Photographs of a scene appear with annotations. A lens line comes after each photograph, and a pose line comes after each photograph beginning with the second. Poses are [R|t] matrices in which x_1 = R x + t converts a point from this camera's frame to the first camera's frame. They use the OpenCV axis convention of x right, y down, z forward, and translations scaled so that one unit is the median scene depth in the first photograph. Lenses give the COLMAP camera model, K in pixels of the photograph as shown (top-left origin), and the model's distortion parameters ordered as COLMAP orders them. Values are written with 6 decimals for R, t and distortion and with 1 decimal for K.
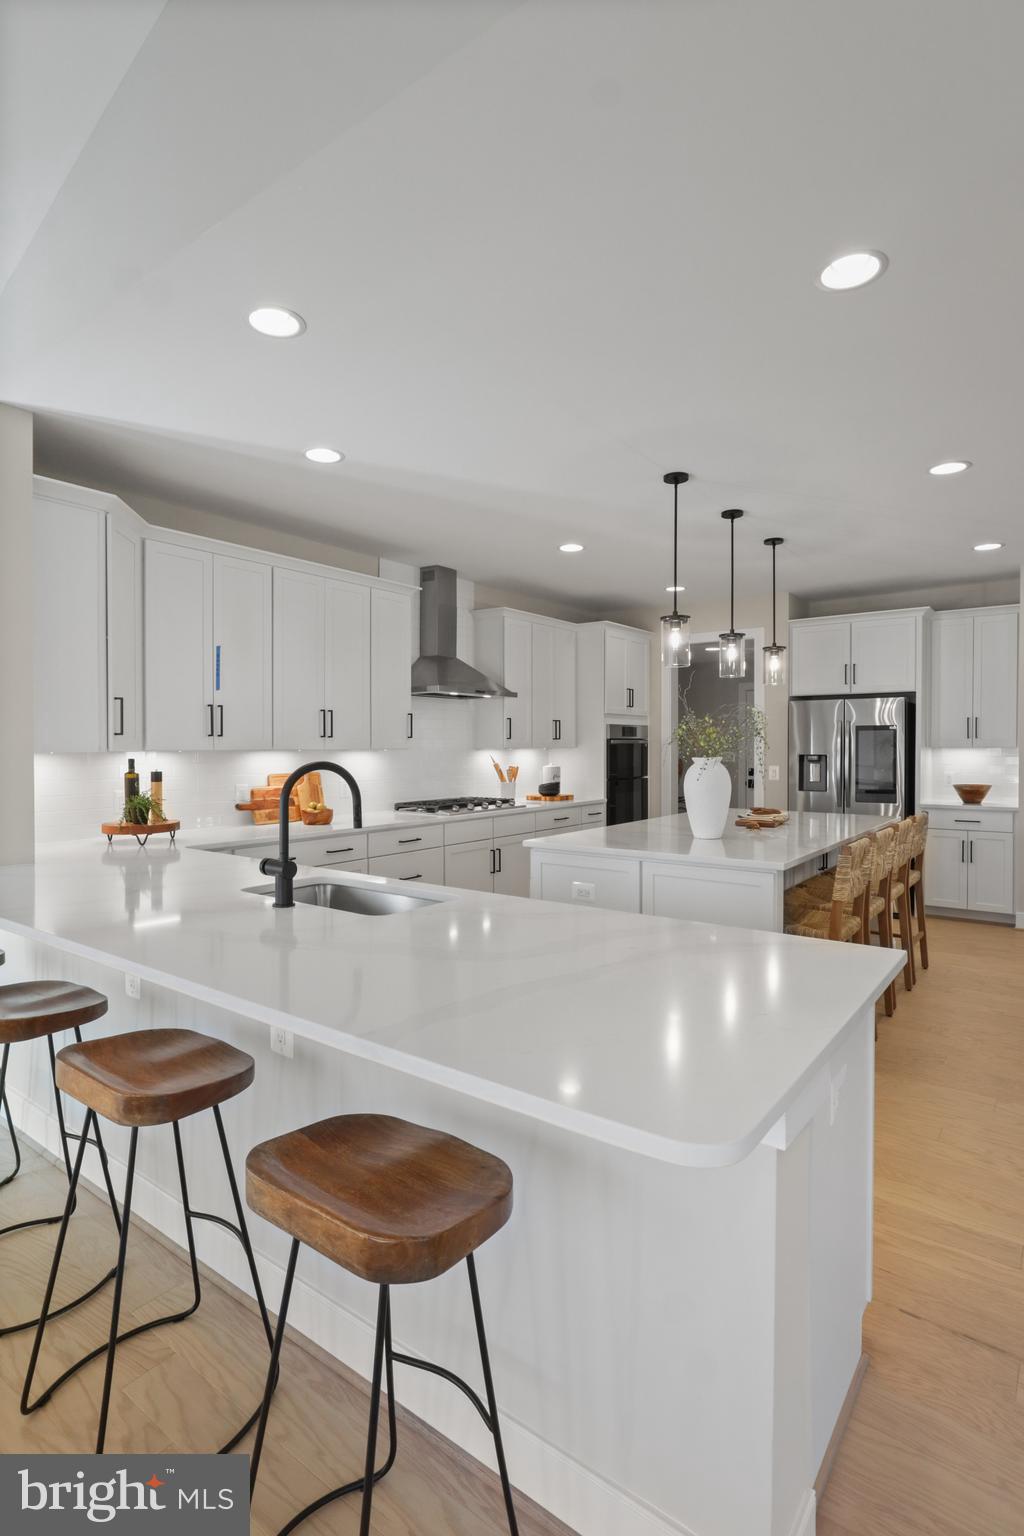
lens RADIAL K [[766.6, 0, 512.1], [0, 766.6, 755.4], [0, 0, 1]] dist [-0.002347, 0.001834]
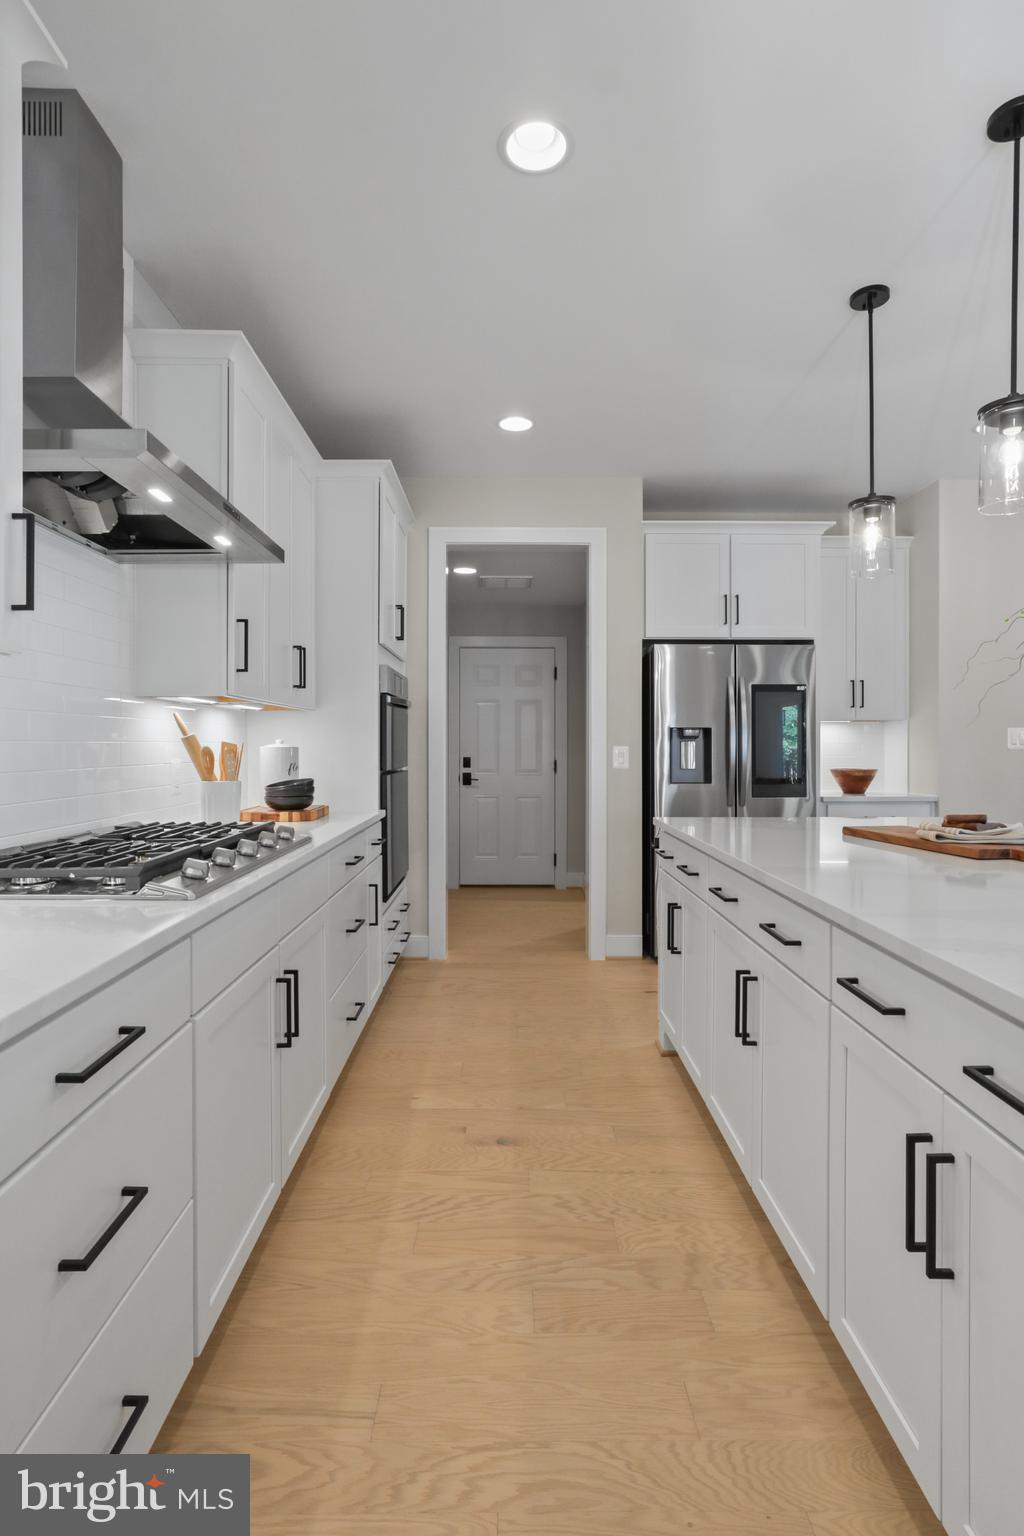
lens RADIAL K [[766.6, 0, 512.1], [0, 766.6, 755.4], [0, 0, 1]] dist [-0.002347, 0.001834]
pose [[0.798197, -0.005119, 0.602375, -0.123637], [0.005788, 0.999983, 0.000827, 0.021494], [-0.602369, 0.002826, 0.798213, 0.575665]]
